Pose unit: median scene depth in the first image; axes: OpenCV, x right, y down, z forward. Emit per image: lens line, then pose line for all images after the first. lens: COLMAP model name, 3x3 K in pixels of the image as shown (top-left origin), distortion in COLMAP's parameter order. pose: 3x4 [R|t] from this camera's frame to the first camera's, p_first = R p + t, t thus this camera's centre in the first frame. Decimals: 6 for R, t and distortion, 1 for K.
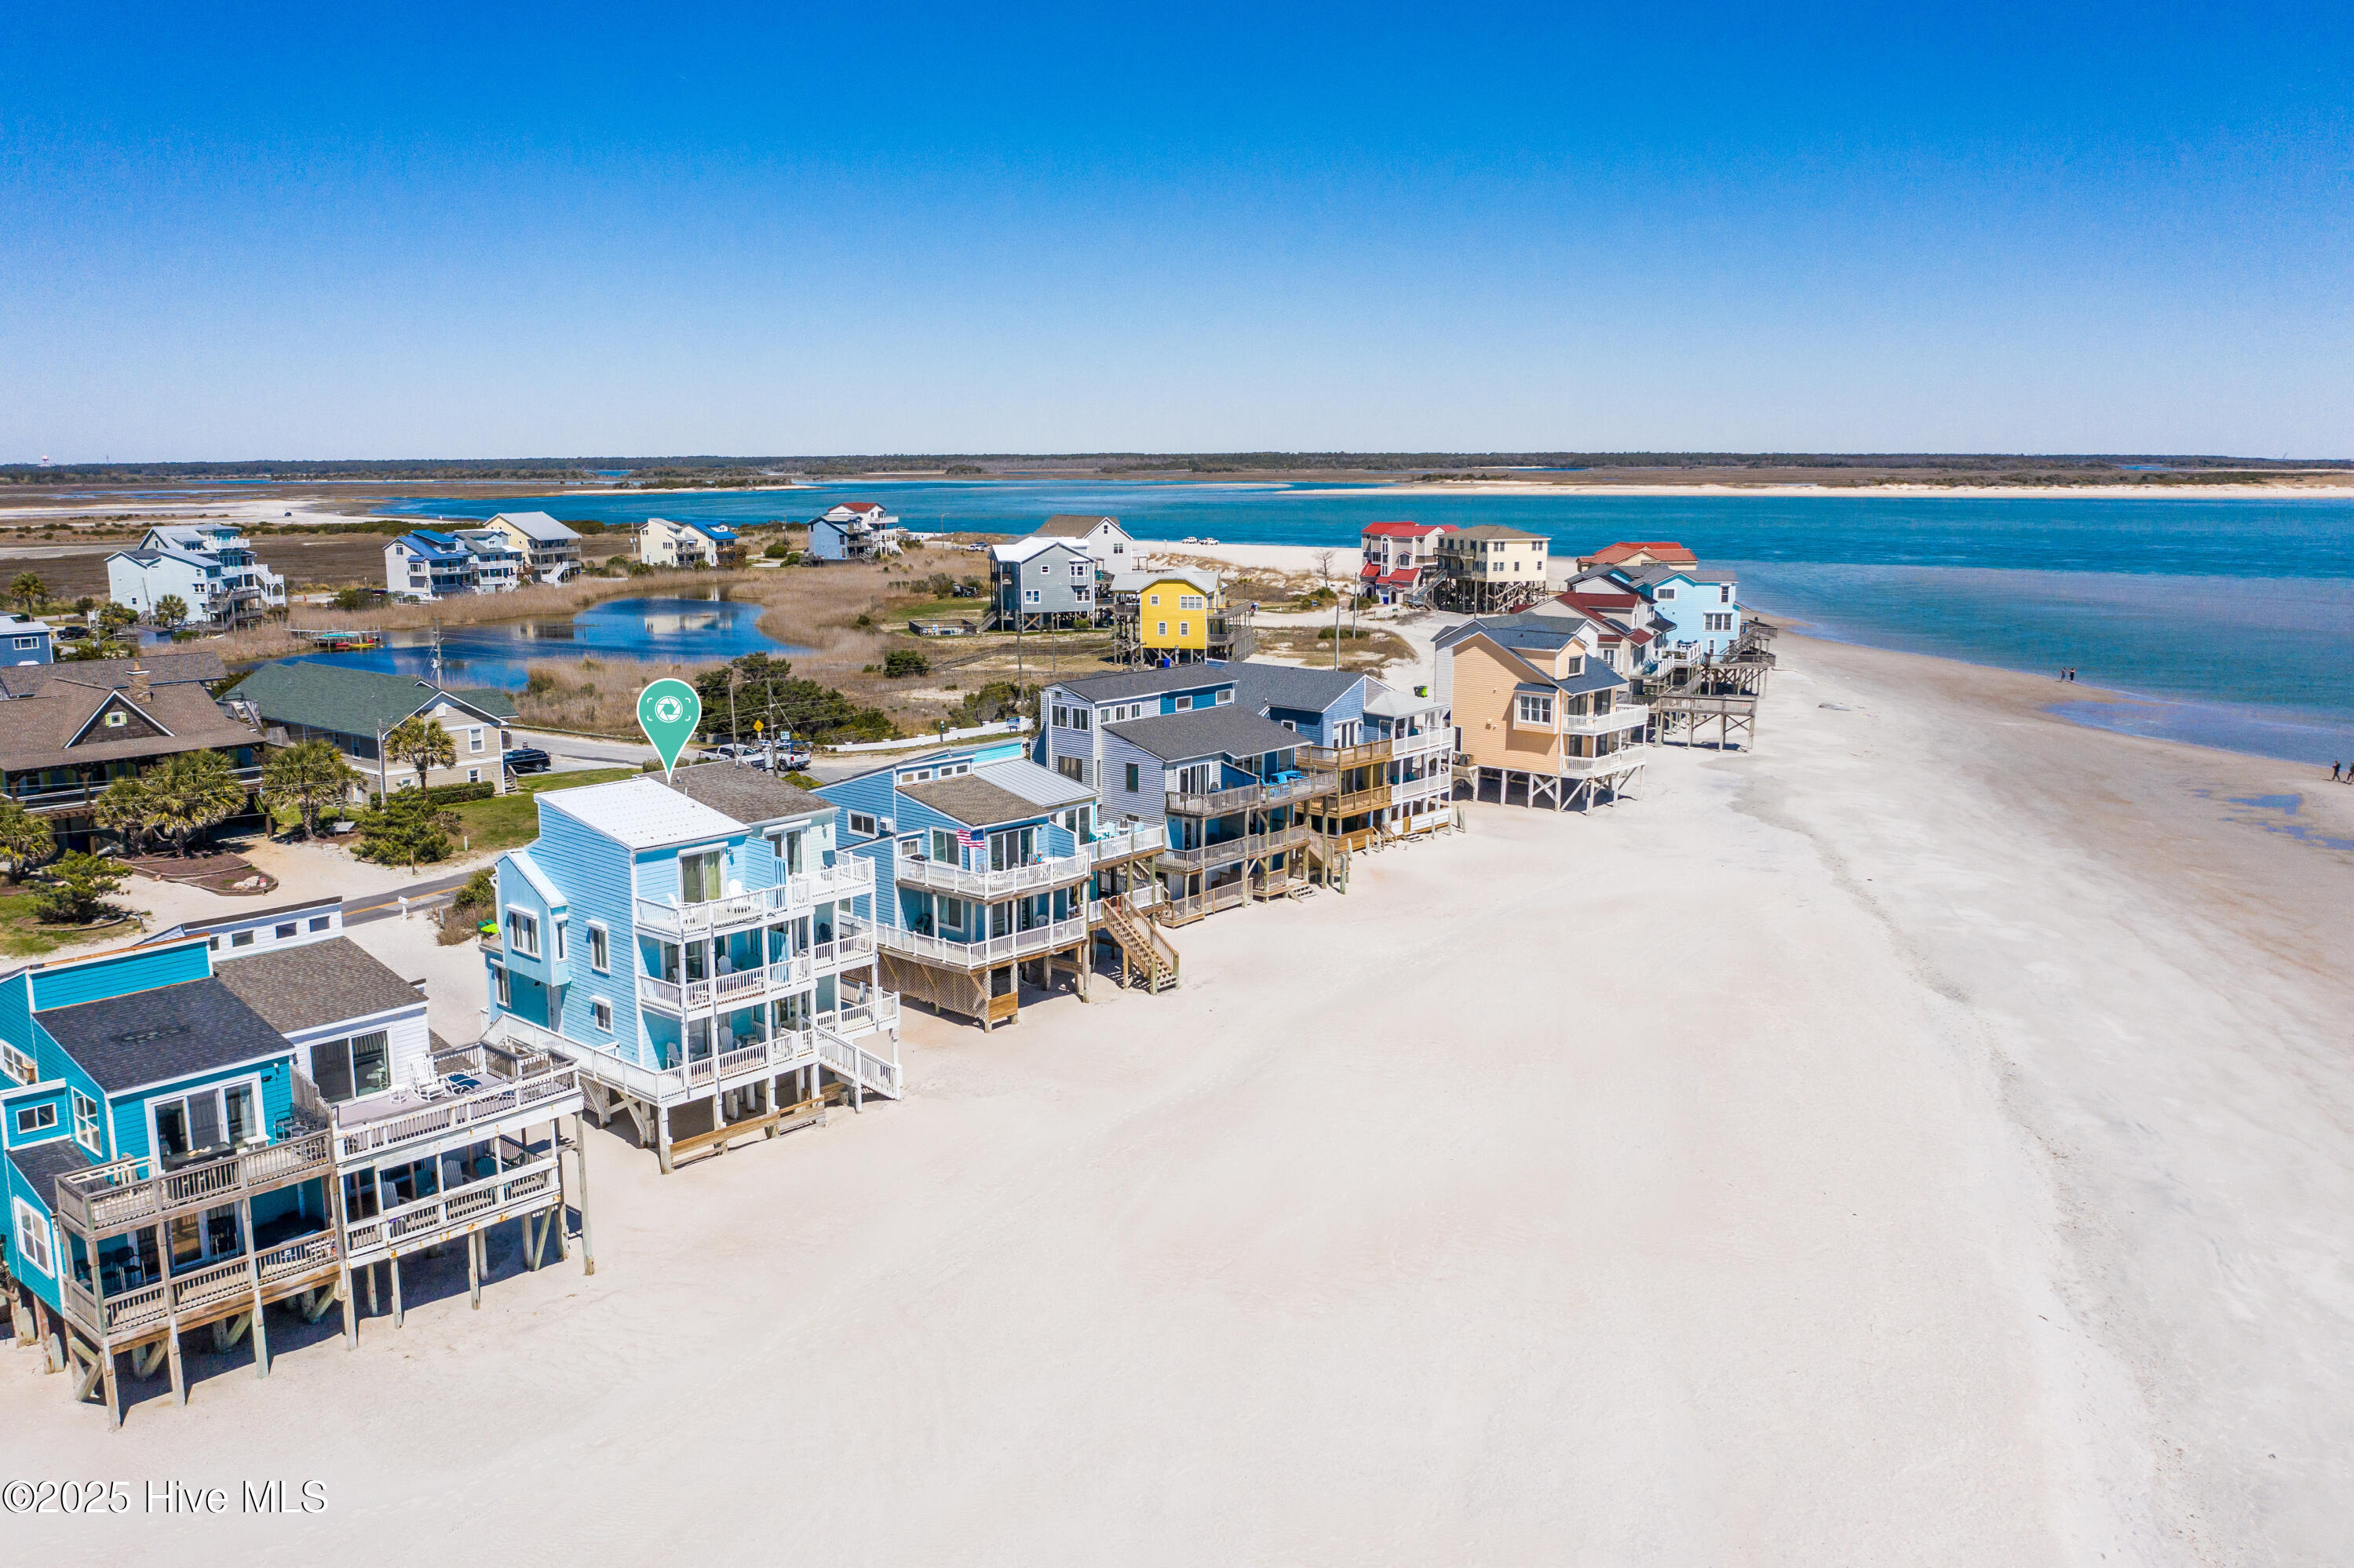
lens RADIAL K [[1847.2, 0, 1184.3], [0, 1847.2, 787.7], [0, 0, 1]] dist [-0.031624, 0.002656]
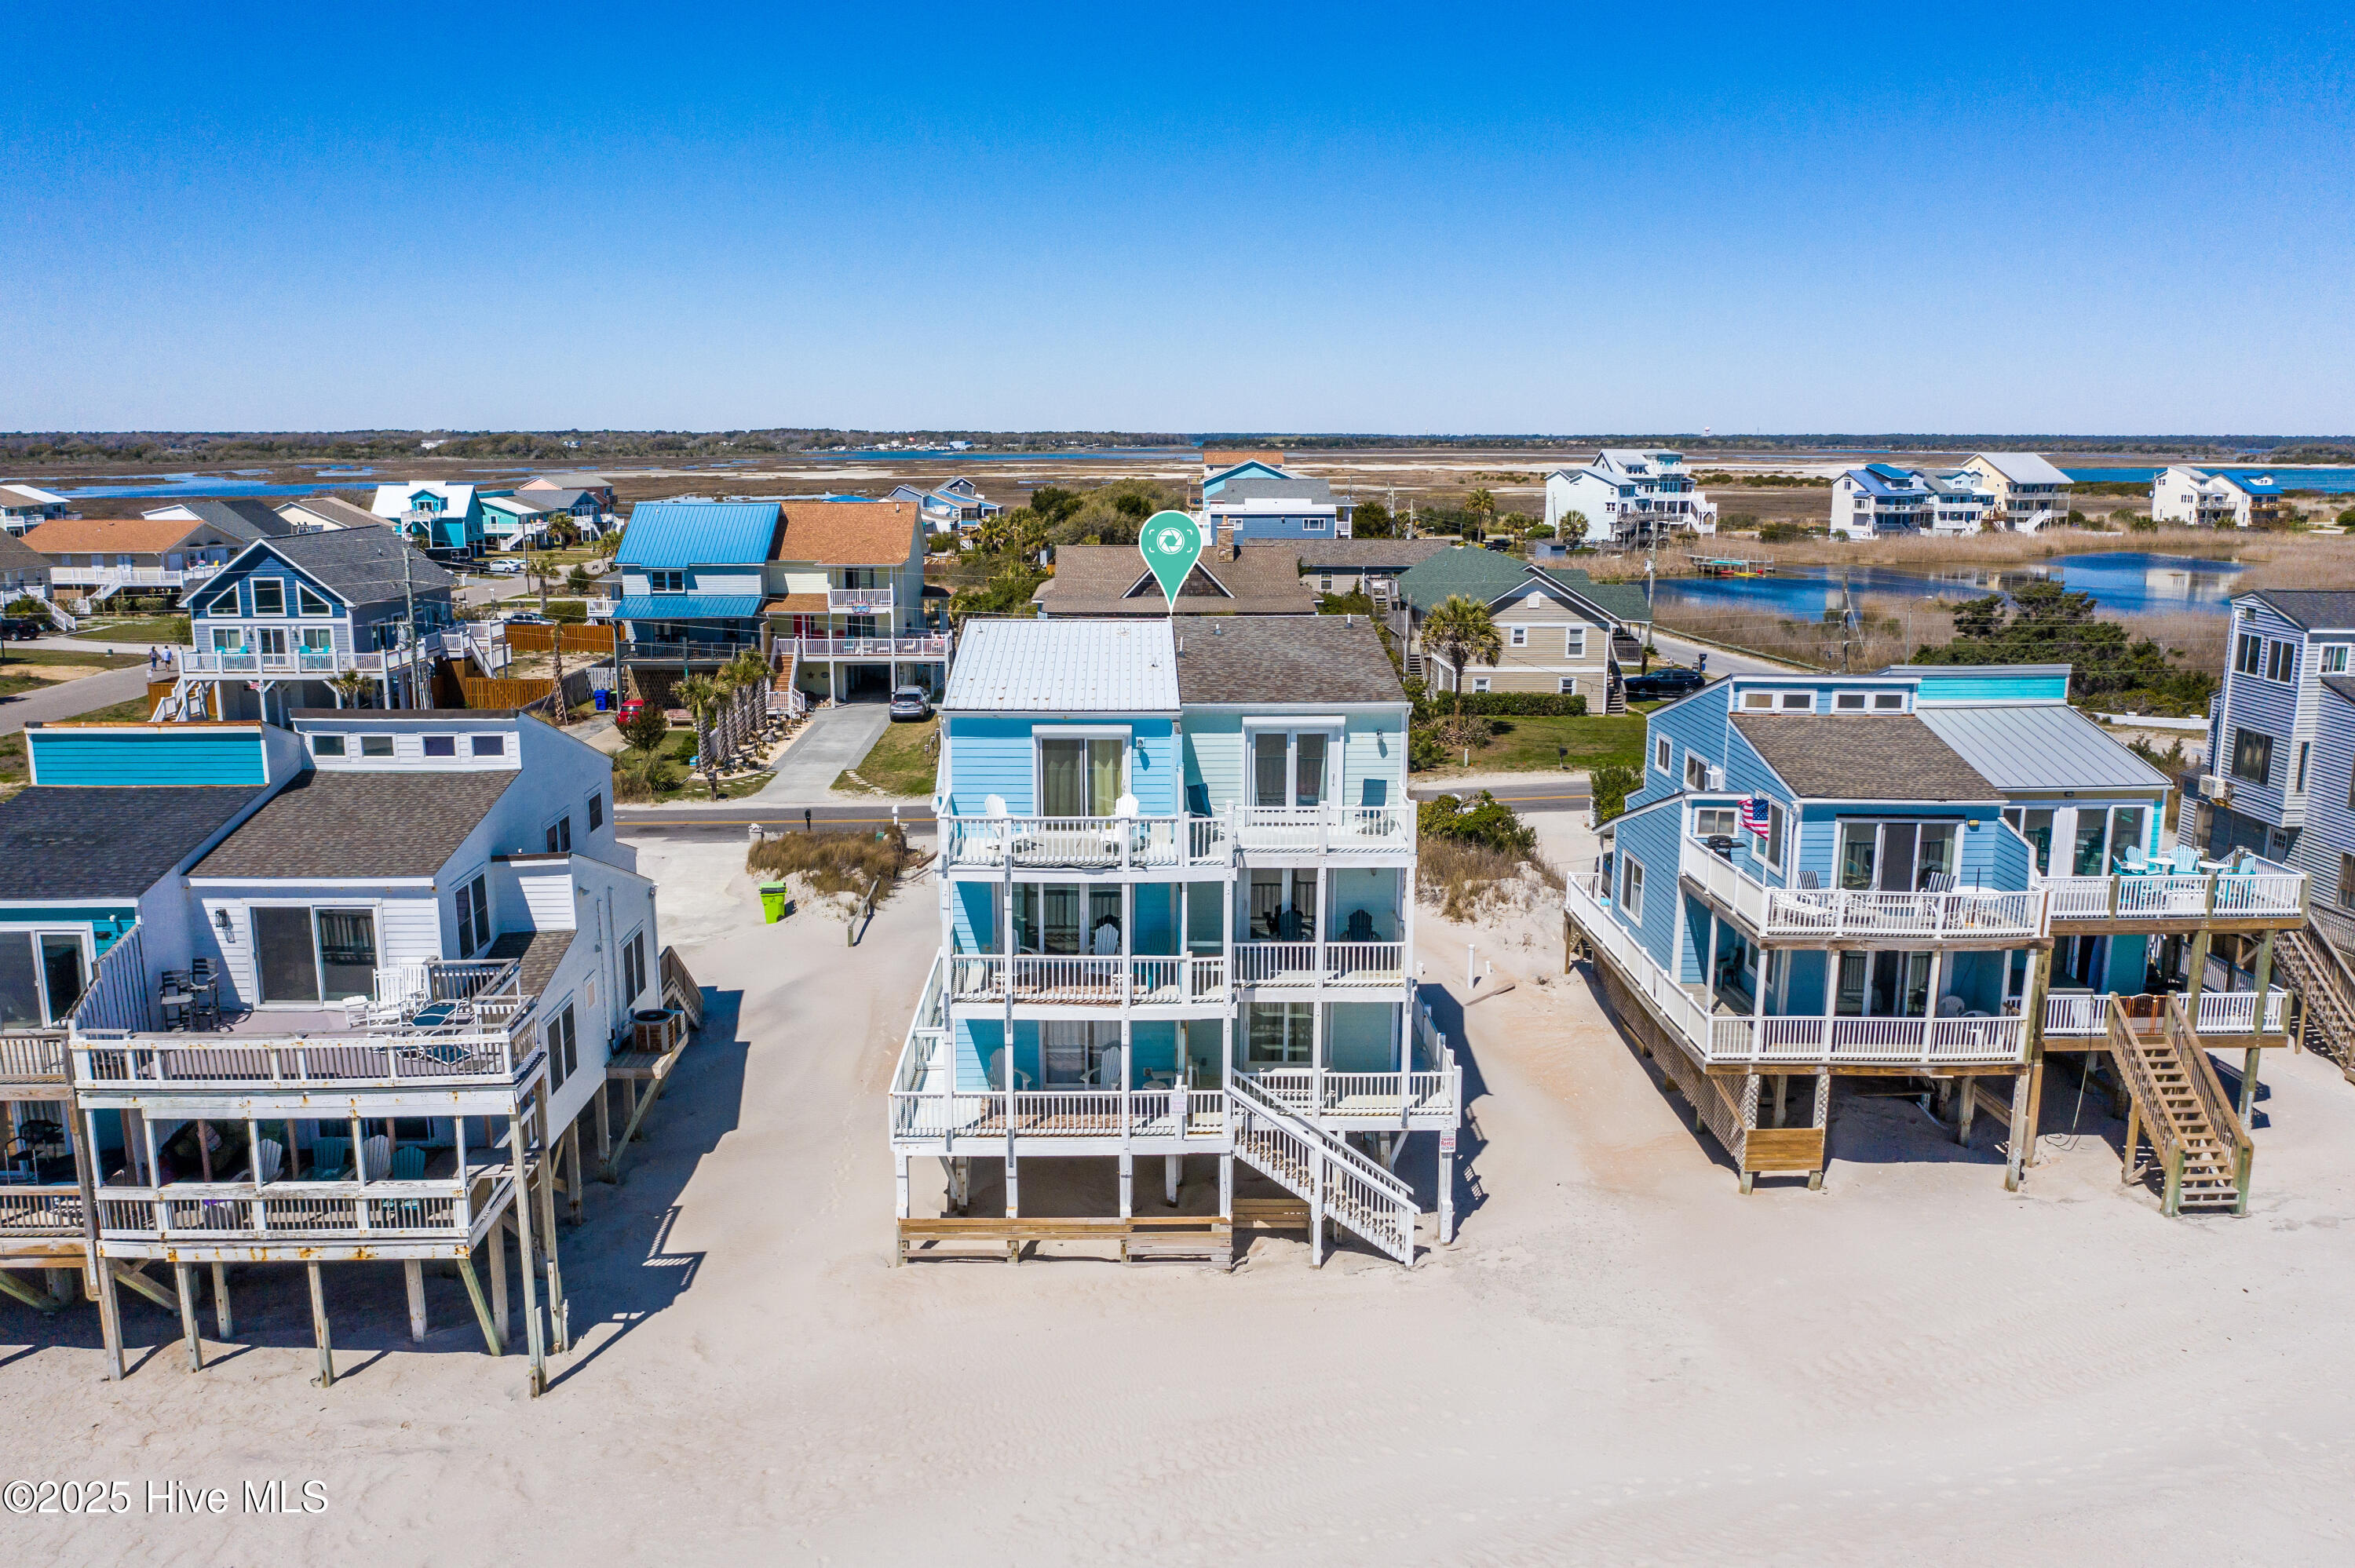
lens RADIAL K [[1847.9, 0, 1184.8], [0, 1847.9, 787.7], [0, 0, 1]] dist [-0.031624, 0.002656]
pose [[0.676721, 0.142712, -0.722276, 0.099295], [-0.134037, 0.988520, 0.069735, 0.003735], [0.723936, 0.049621, 0.688081, 0.359027]]
